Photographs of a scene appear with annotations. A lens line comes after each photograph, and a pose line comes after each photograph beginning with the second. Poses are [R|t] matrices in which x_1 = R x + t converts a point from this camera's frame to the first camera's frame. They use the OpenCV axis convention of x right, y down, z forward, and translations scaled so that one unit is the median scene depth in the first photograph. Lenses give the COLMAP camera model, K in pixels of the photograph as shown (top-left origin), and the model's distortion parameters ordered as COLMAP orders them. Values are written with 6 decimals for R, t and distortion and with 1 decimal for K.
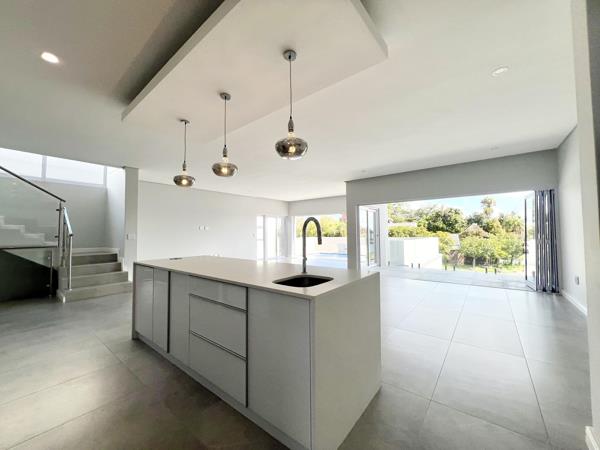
lens RADIAL K [[240.2, 0, 300.0], [0, 240.2, 225.0], [0, 0, 1]] dist [-0.002099, -0.000101]
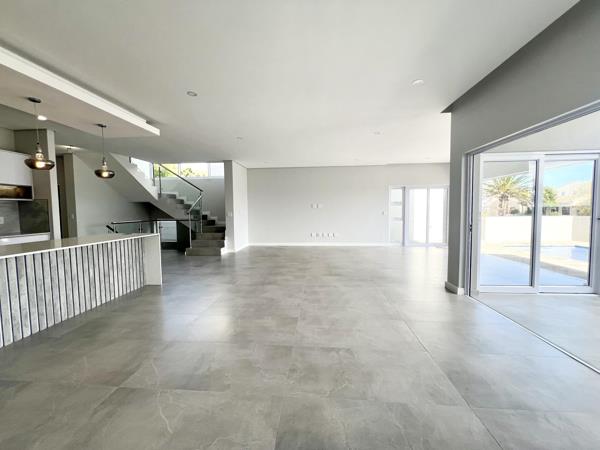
lens RADIAL K [[240.2, 0, 300.0], [0, 240.2, 225.0], [0, 0, 1]] dist [-0.002099, -0.000101]
pose [[0.541644, 0.057653, -0.838628, 0.309750], [0.031444, 0.995557, 0.088751, 0.000815], [0.840020, -0.074441, 0.537425, 0.323473]]
